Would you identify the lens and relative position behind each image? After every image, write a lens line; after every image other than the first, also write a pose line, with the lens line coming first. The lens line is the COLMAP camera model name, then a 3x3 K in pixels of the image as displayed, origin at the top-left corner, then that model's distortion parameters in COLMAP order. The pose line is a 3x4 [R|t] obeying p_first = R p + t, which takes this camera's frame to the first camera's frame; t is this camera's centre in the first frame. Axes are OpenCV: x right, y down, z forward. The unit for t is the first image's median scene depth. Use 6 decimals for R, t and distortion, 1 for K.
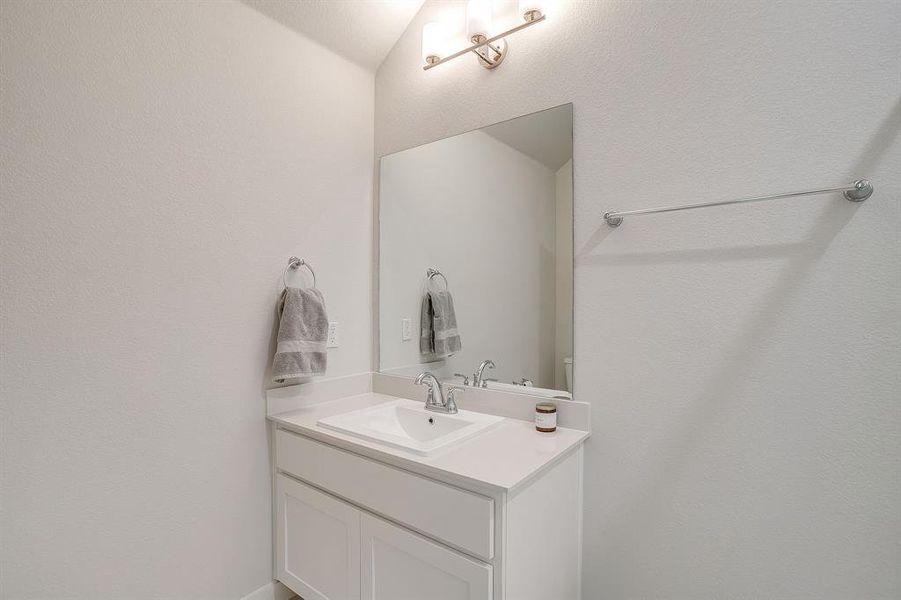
lens RADIAL K [[443.9, 0, 457.4], [0, 443.9, 297.5], [0, 0, 1]] dist [-0.039316, 0.017505]
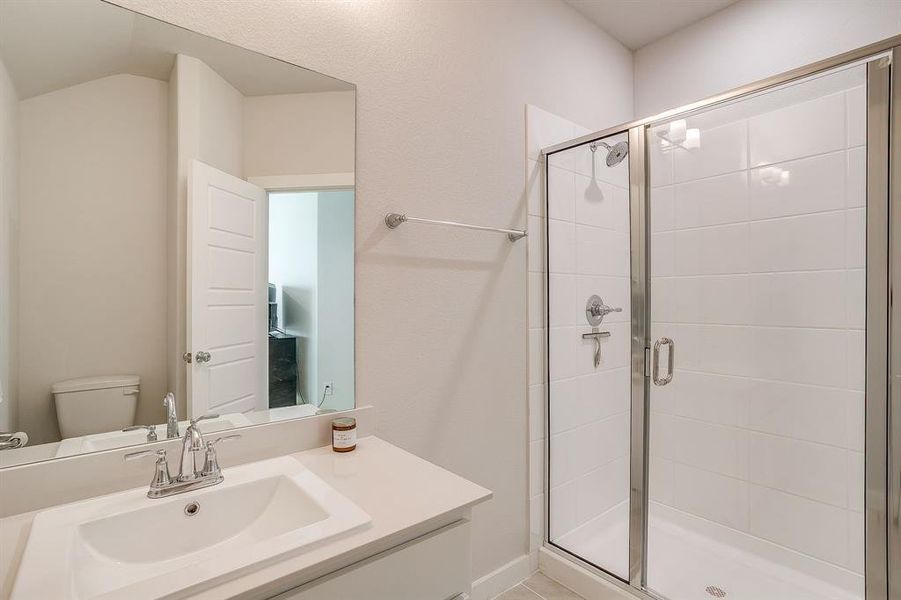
lens RADIAL K [[443.9, 0, 452.9], [0, 443.9, 296.8], [0, 0, 1]] dist [-0.039316, 0.017505]
pose [[0.236612, 0.001492, 0.971603, -0.598641], [-0.004516, 0.999990, -0.000436, -0.001519], [-0.971594, -0.004285, 0.236616, 0.598928]]
